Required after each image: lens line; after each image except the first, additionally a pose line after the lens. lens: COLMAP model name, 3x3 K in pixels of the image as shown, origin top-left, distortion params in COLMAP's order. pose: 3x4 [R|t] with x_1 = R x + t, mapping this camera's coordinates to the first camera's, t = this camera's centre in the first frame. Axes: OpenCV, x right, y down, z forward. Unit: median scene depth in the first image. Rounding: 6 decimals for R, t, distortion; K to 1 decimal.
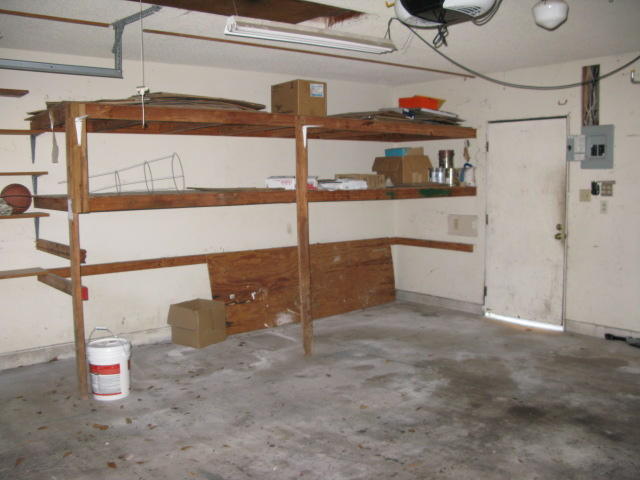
lens RADIAL K [[645.1, 0, 320.0], [0, 645.1, 240.0], [0, 0, 1]] dist [-0.207638, 0.241051]
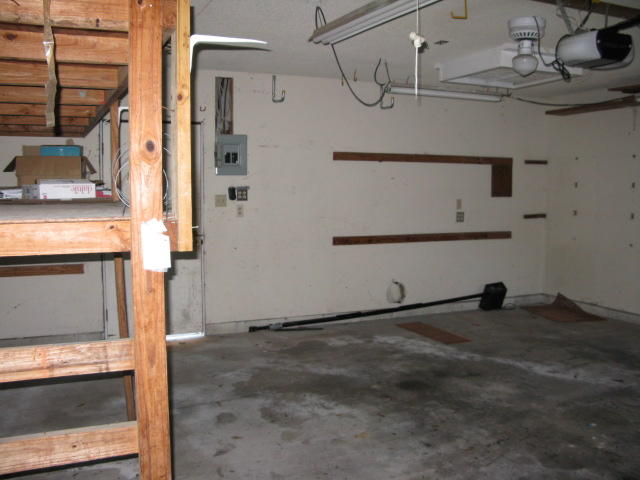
lens RADIAL K [[645.1, 0, 320.0], [0, 645.1, 240.0], [0, 0, 1]] dist [-0.207638, 0.241051]
pose [[0.253406, -0.072965, 0.964604, -0.707738], [0.086860, 0.994840, 0.052433, -0.059838], [-0.963453, 0.070498, 0.258436, 0.713845]]
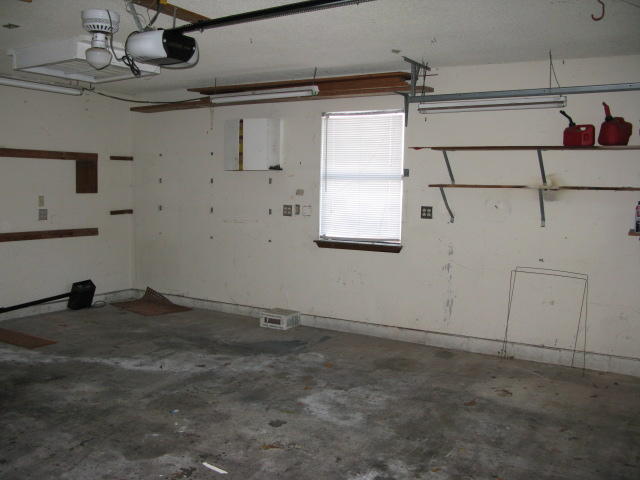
lens RADIAL K [[645.1, 0, 320.0], [0, 645.1, 240.0], [0, 0, 1]] dist [-0.207638, 0.241051]
pose [[-0.347094, -0.075102, 0.934819, -0.702982], [0.075502, 0.991315, 0.107674, -0.053111], [-0.934786, 0.107954, -0.338409, 0.677517]]
